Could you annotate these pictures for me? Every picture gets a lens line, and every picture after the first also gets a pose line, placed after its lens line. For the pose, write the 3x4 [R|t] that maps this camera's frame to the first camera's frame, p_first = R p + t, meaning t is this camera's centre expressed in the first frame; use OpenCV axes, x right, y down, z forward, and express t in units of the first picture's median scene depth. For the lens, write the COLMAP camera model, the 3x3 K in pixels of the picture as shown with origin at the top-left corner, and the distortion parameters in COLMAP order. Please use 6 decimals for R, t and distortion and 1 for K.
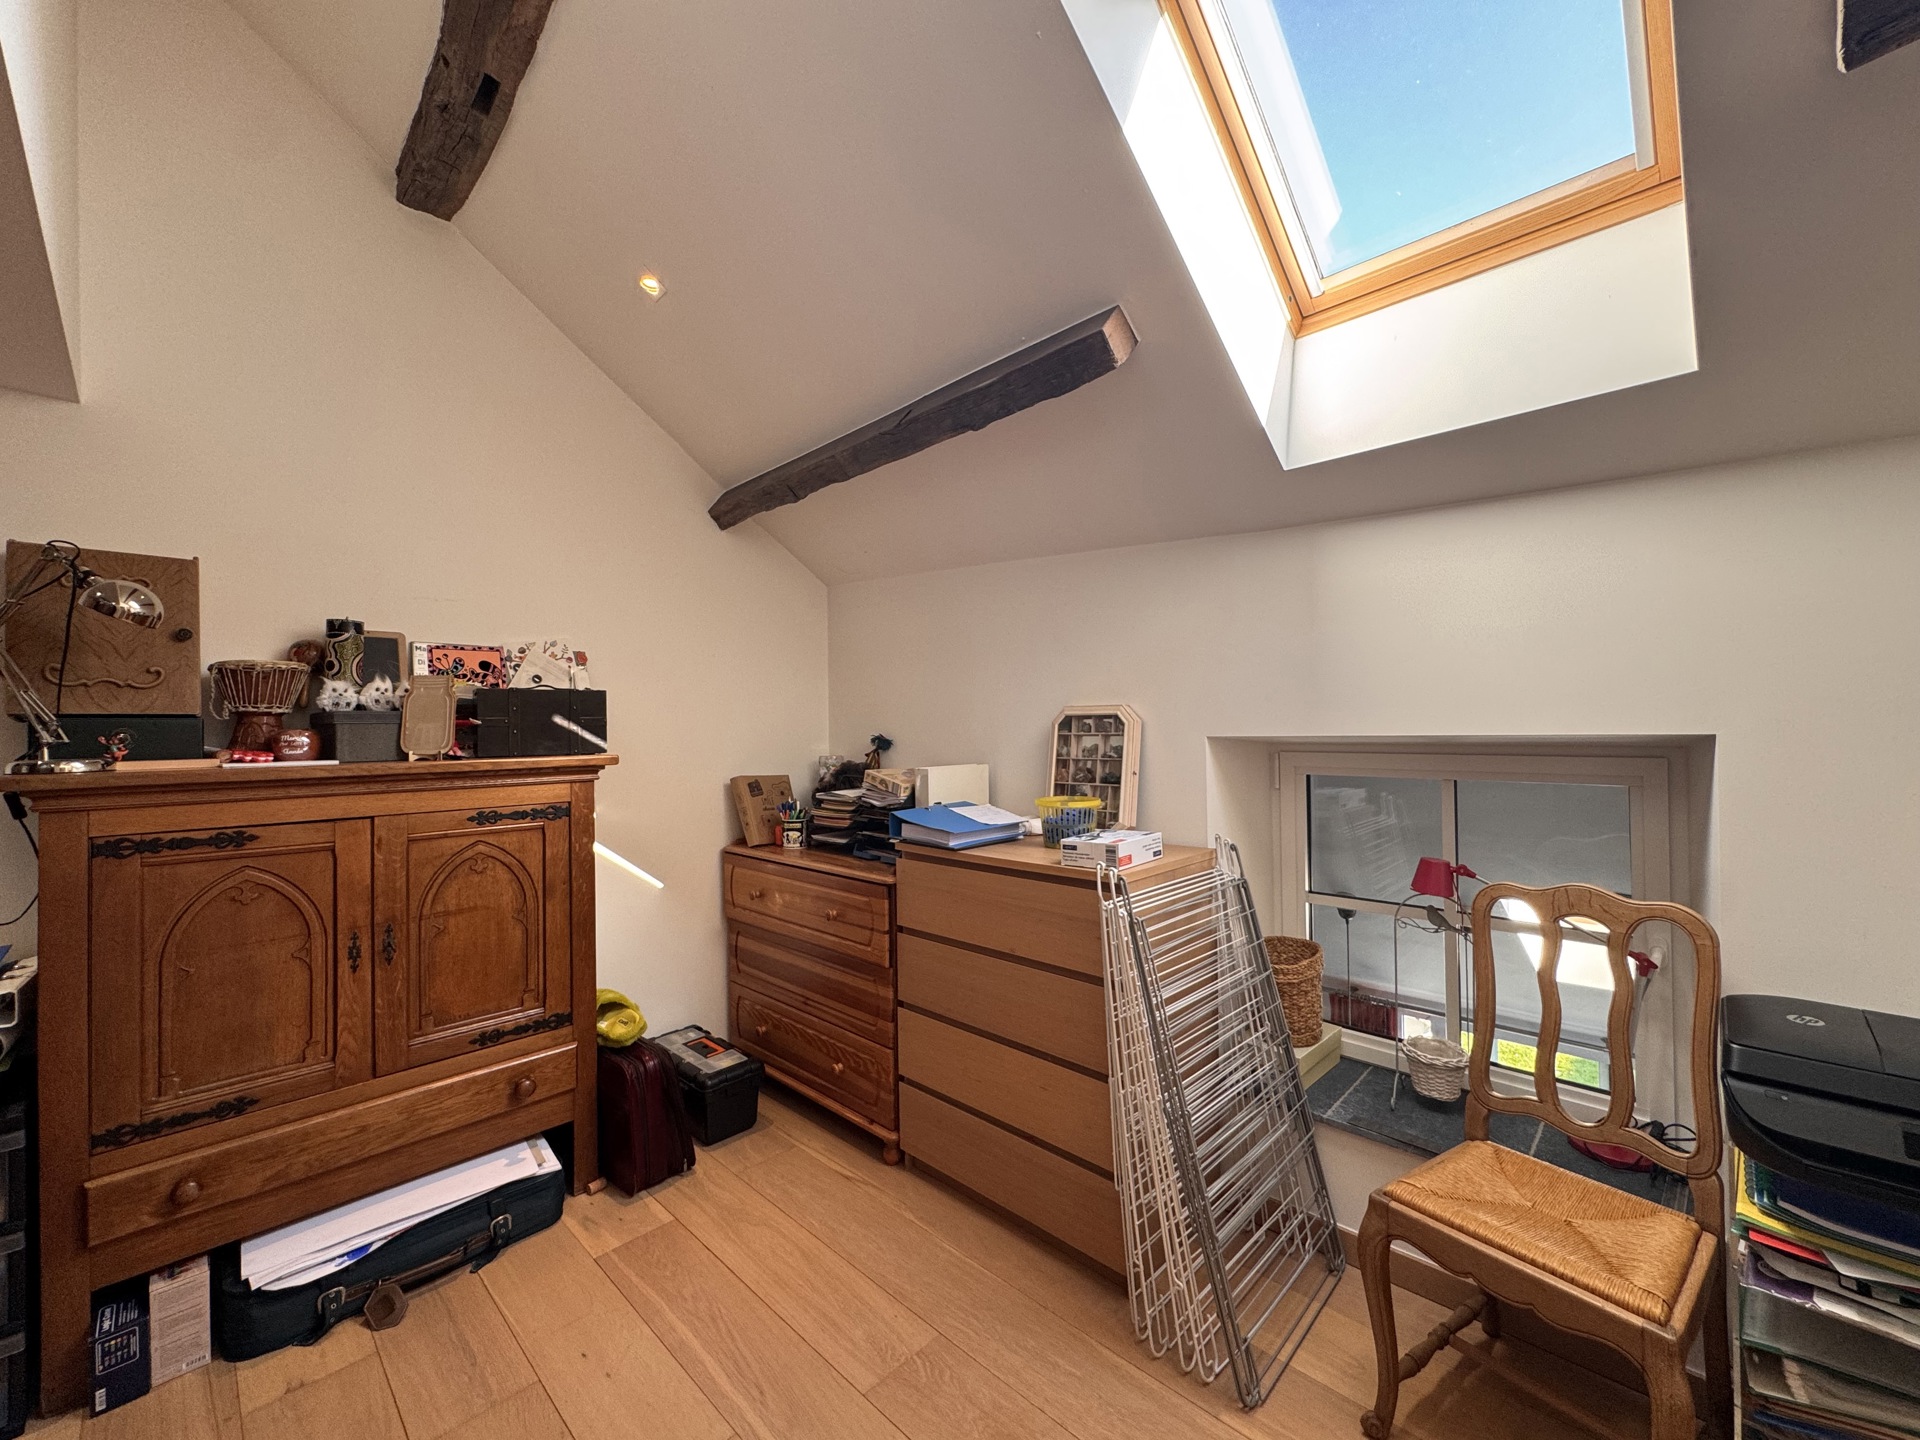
lens RADIAL K [[770.3, 0, 954.6], [0, 770.3, 718.1], [0, 0, 1]] dist [-0.003989, 0.000431]
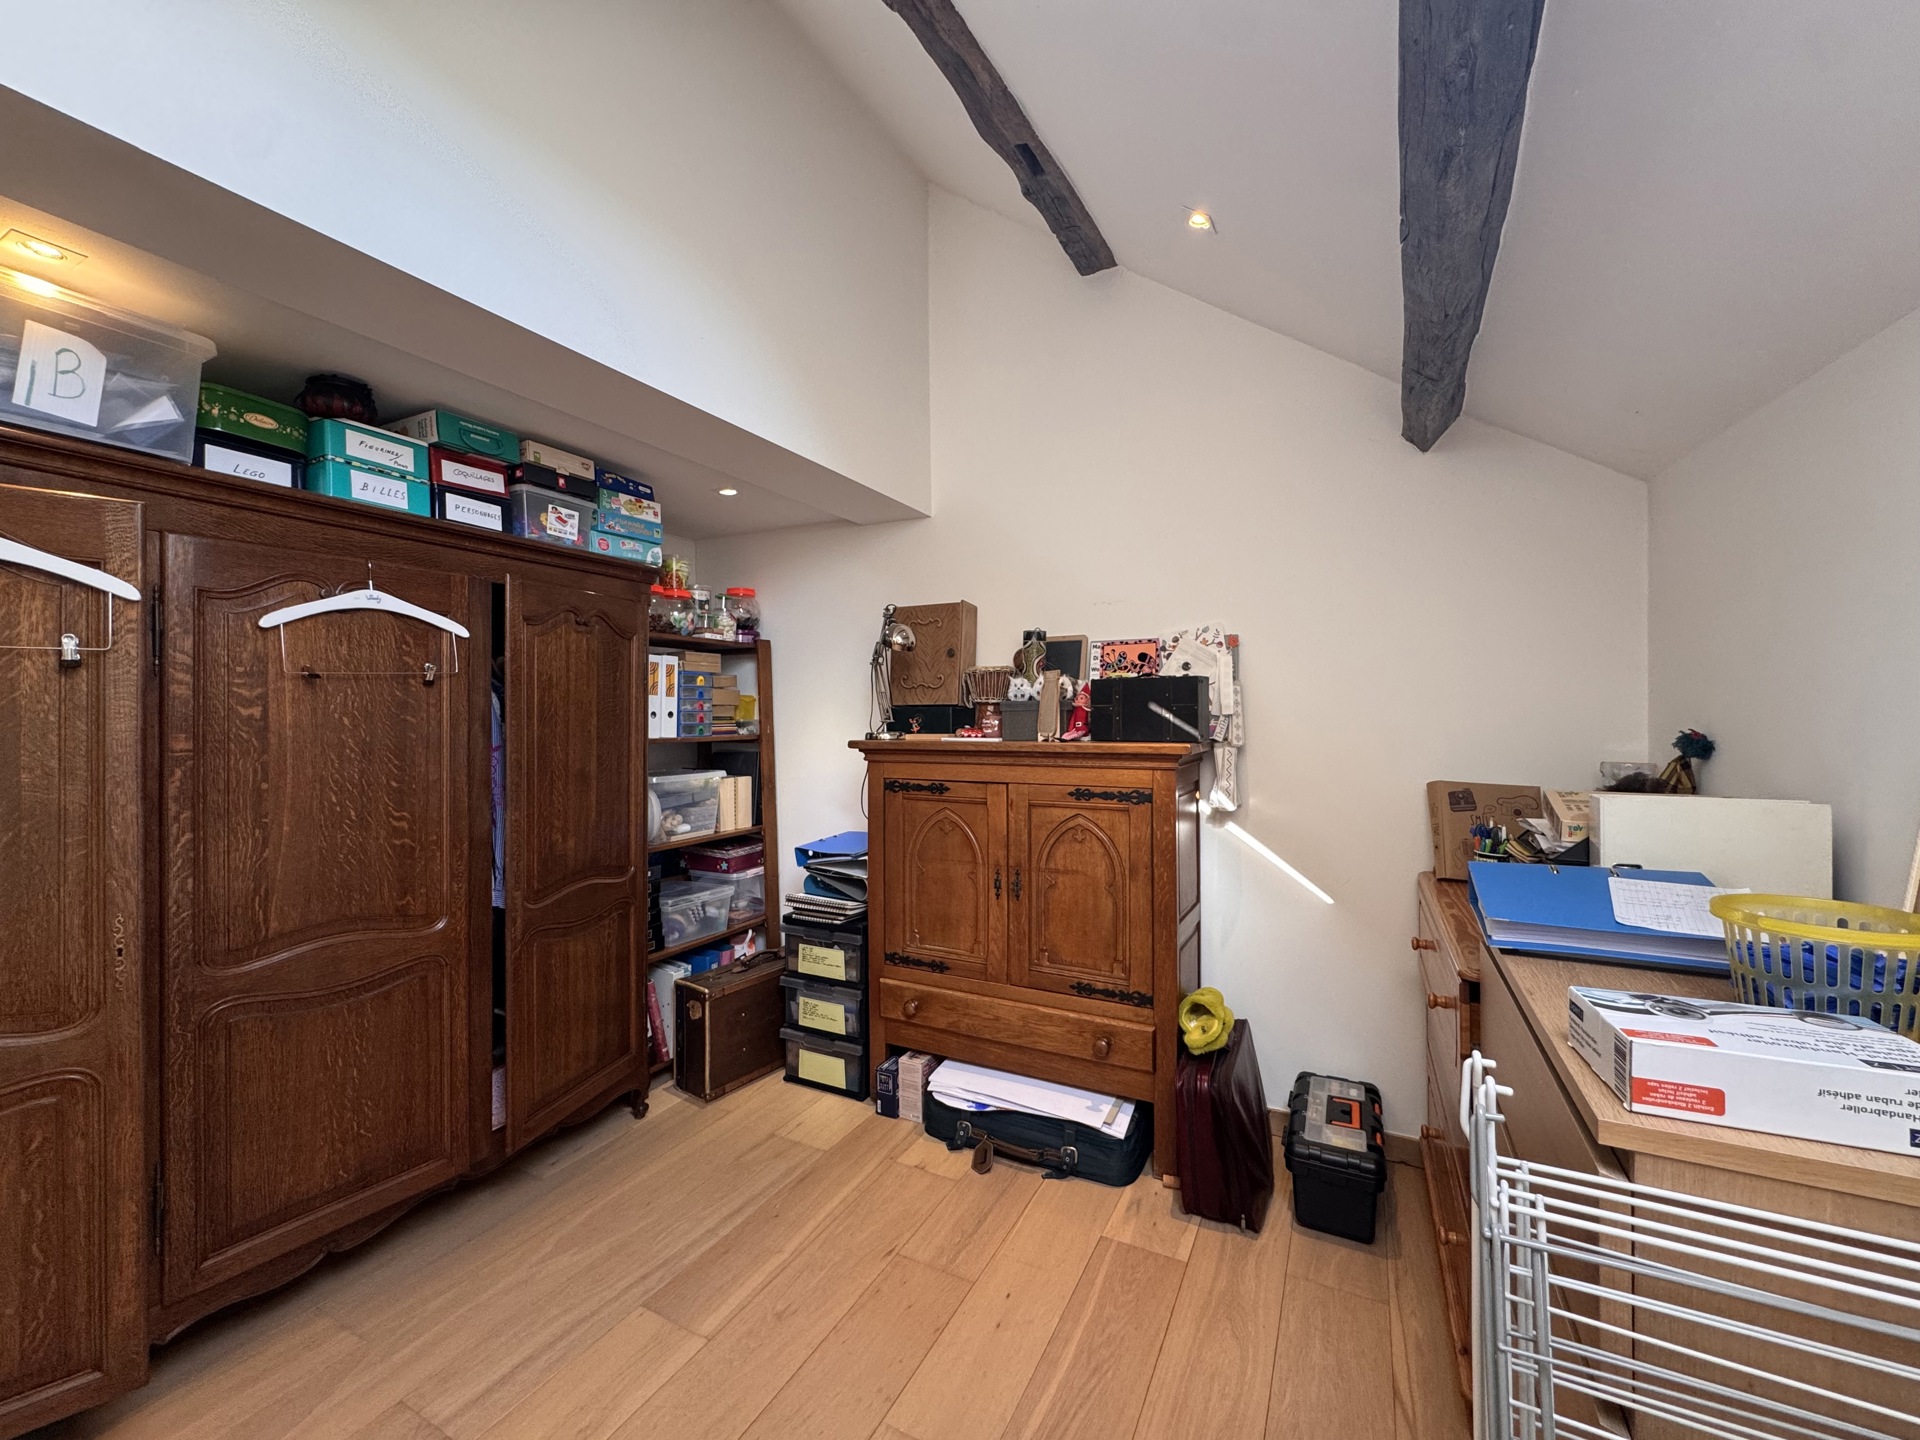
lens RADIAL K [[770.3, 0, 954.7], [0, 770.3, 716.0], [0, 0, 1]] dist [-0.003989, 0.000431]
pose [[0.288692, 0.013616, -0.957325, 0.424170], [0.011743, 0.999773, 0.017761, -0.008236], [0.957350, -0.016370, 0.288467, 0.503831]]
